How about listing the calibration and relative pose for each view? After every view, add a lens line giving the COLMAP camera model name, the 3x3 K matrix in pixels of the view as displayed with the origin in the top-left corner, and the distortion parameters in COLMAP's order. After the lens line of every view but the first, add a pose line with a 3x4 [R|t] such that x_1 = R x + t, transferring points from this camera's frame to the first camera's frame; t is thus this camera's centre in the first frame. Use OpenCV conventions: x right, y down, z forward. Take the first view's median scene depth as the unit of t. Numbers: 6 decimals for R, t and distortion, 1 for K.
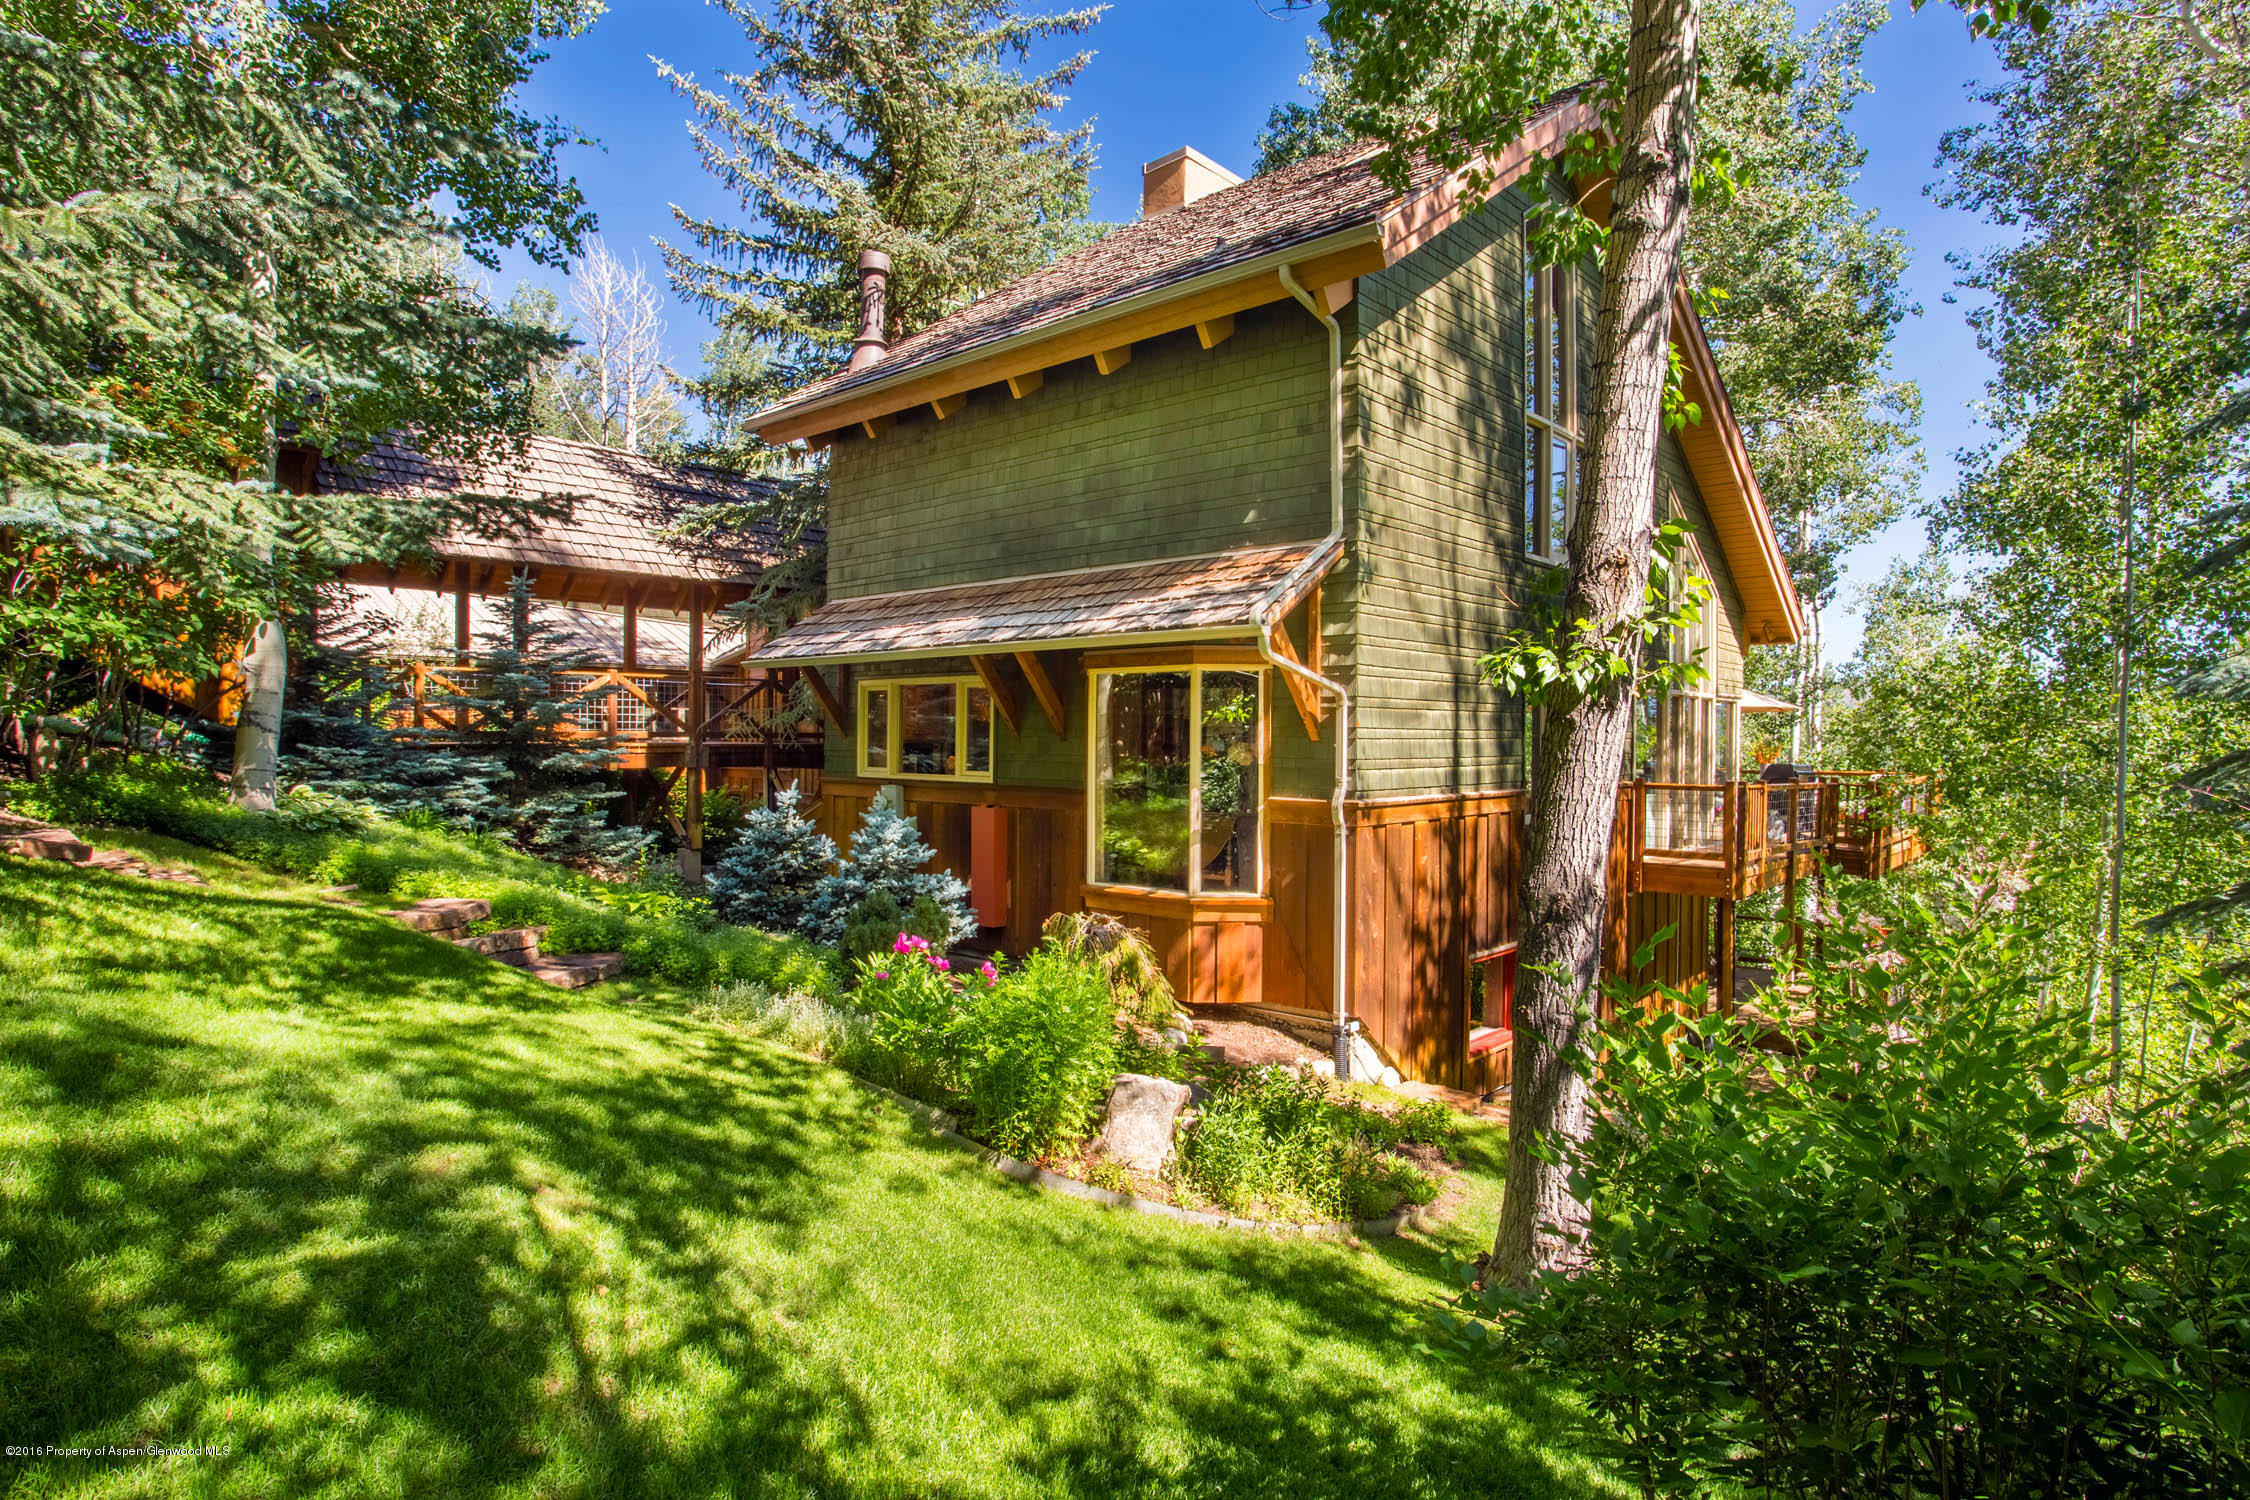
lens RADIAL K [[1302.2, 0, 1119.1], [0, 1302.2, 735.2], [0, 0, 1]] dist [-0.002140, 0.002335]
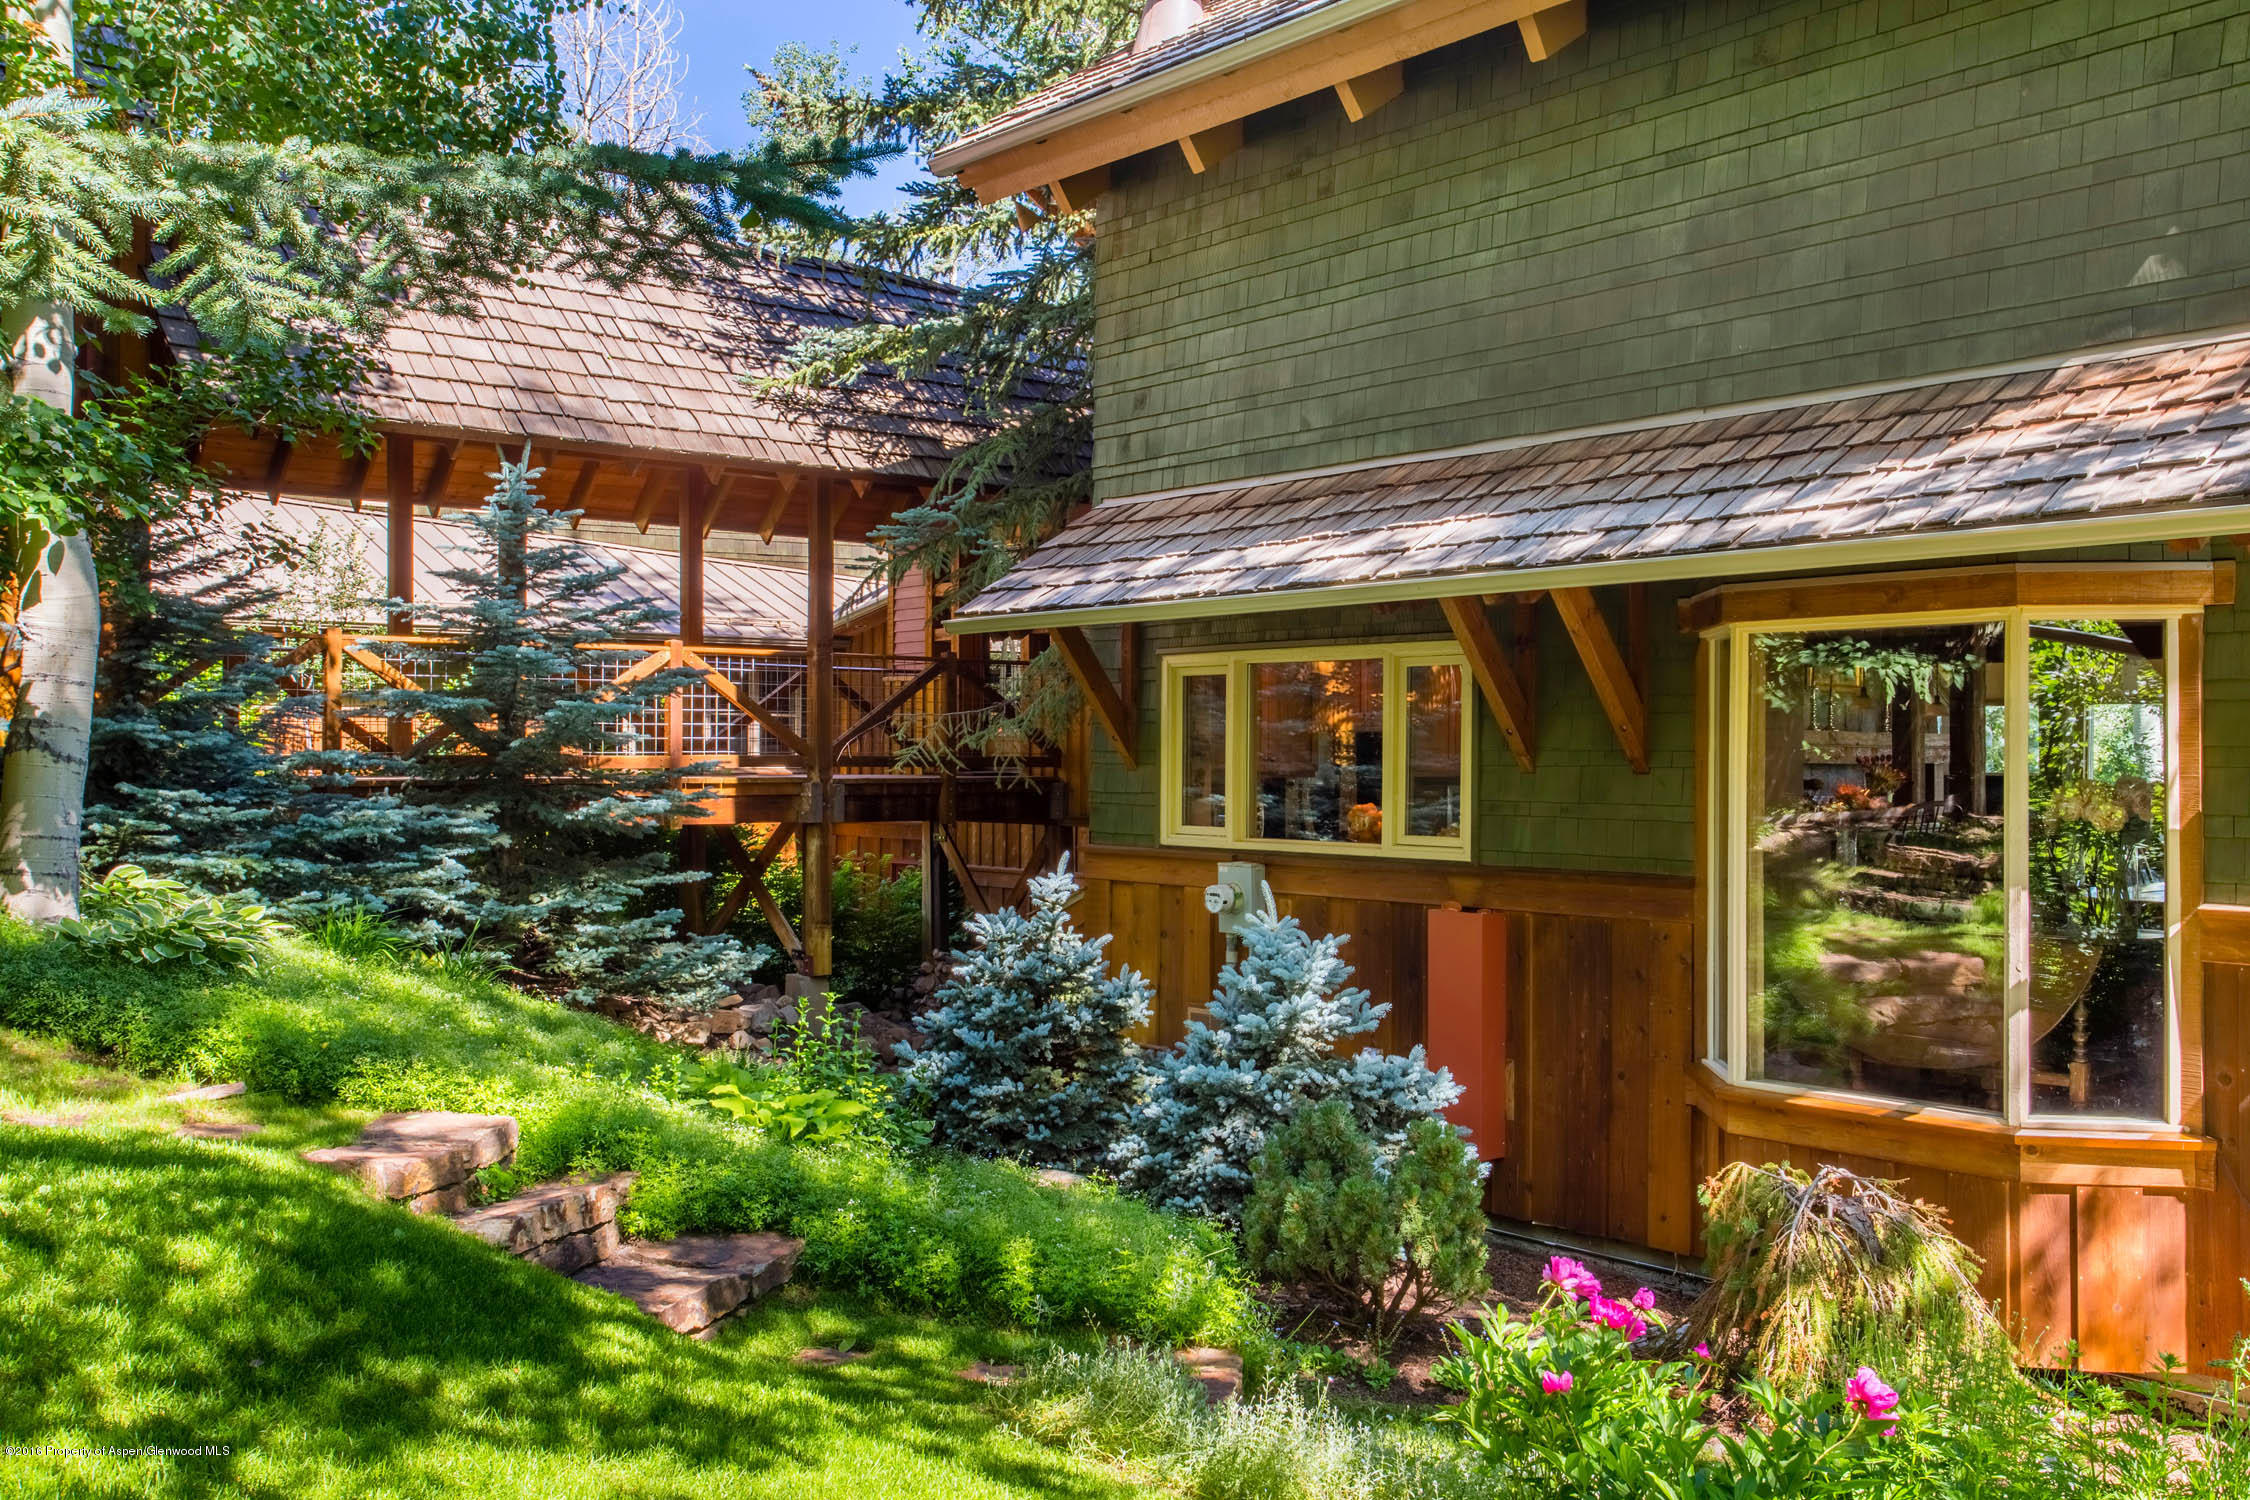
lens RADIAL K [[2137.4, 0, 1134.8], [0, 2137.4, 748.9], [0, 0, 1]] dist [0.061045, 0.000000]
pose [[0.993635, -0.002419, -0.112623, -0.127641], [0.001895, 0.999987, -0.004756, -0.001942], [0.112633, 0.004512, 0.993626, 0.183544]]
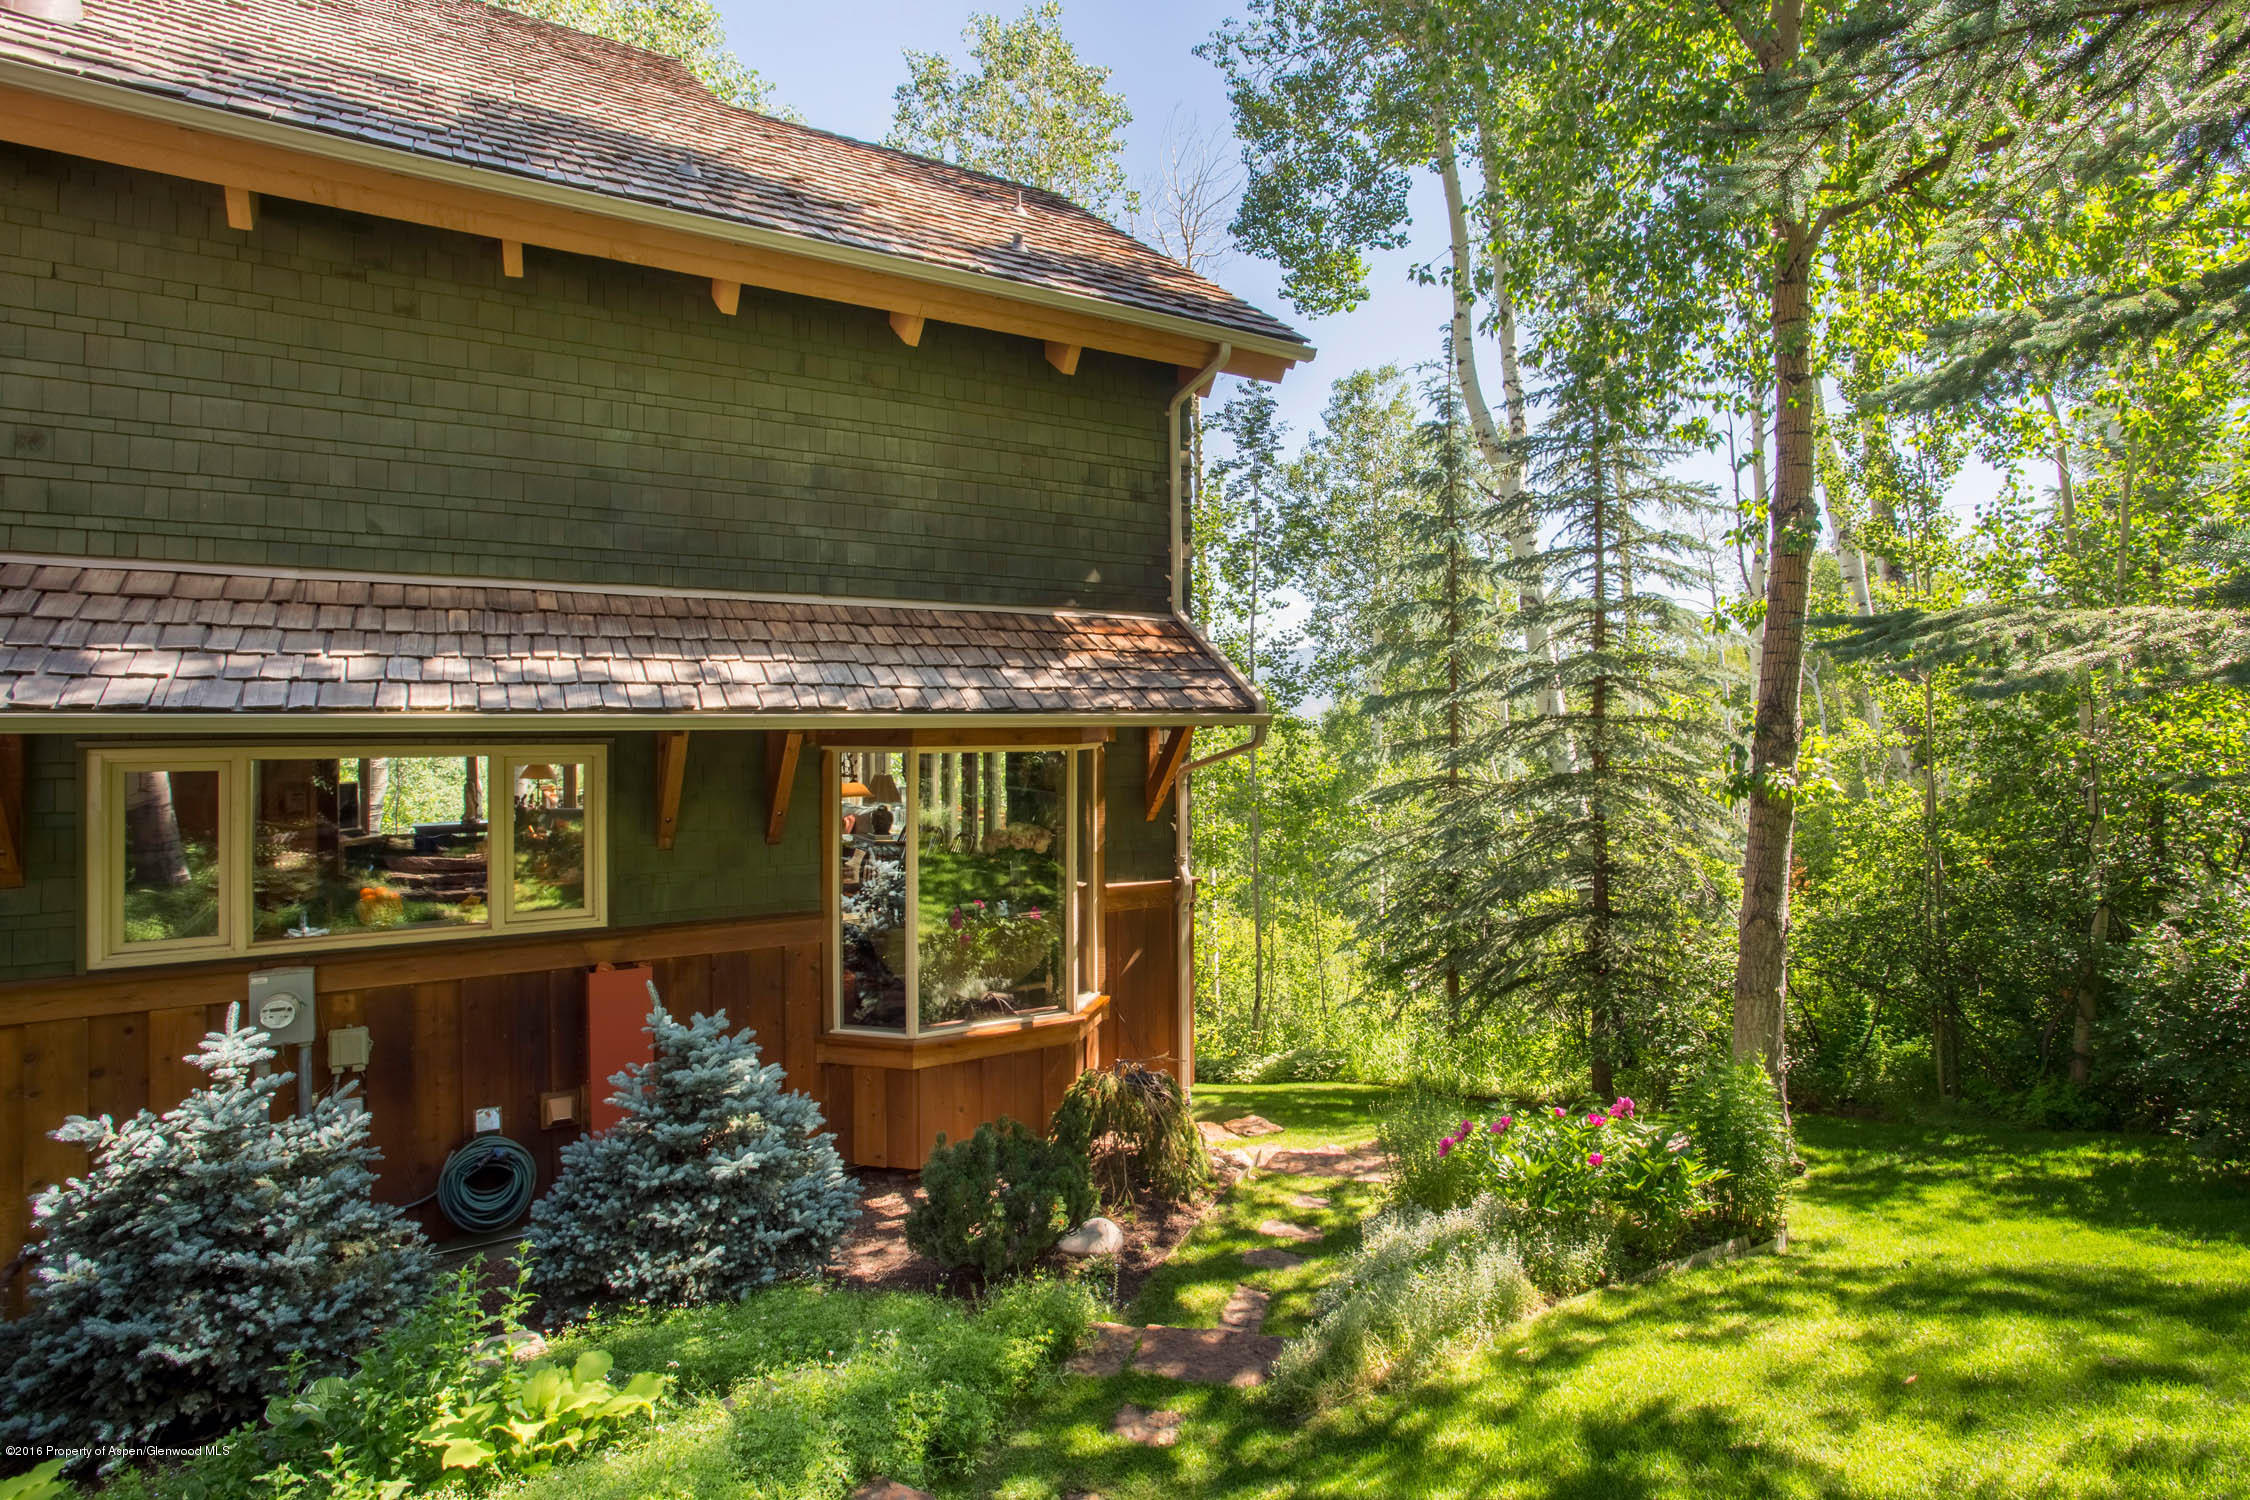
lens RADIAL K [[1138.2, 0, 1129.3], [0, 1138.2, 734.4], [0, 0, 1]] dist [-0.012277, 0.000356]
pose [[0.248333, -0.015518, 0.968550, -0.528407], [0.004351, 0.999879, 0.014905, -0.056703], [-0.968665, 0.000513, 0.248370, 0.628006]]
